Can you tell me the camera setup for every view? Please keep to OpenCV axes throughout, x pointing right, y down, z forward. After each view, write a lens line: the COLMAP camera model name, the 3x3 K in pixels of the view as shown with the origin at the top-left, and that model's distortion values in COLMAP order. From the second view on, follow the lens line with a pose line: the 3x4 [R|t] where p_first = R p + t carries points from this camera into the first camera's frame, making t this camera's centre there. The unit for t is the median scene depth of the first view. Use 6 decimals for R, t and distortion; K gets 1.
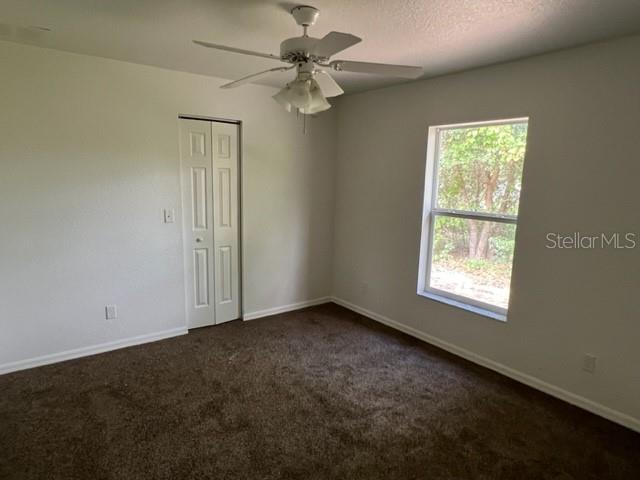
lens RADIAL K [[394.5, 0, 320.0], [0, 394.5, 240.0], [0, 0, 1]] dist [-0.000916, 0.001044]
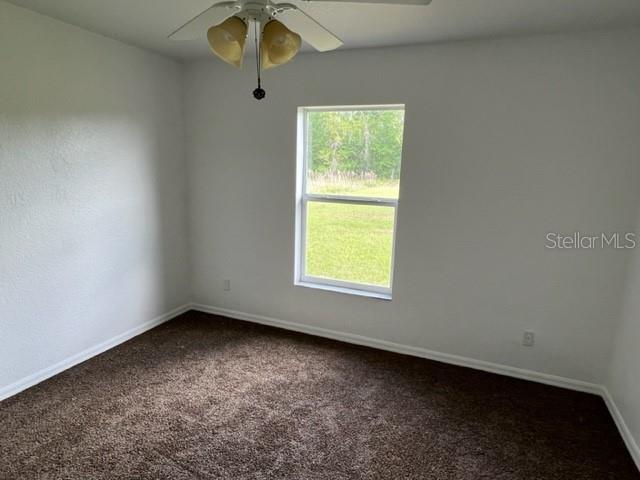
lens RADIAL K [[387.4, 0, 321.4], [0, 387.4, 225.1], [0, 0, 1]] dist [0.025307, 0.000318]
pose [[0.863450, -0.089200, 0.496485, -0.154498], [0.078802, 0.996009, 0.041899, -0.042509], [-0.498241, 0.002946, 0.867034, 0.176219]]
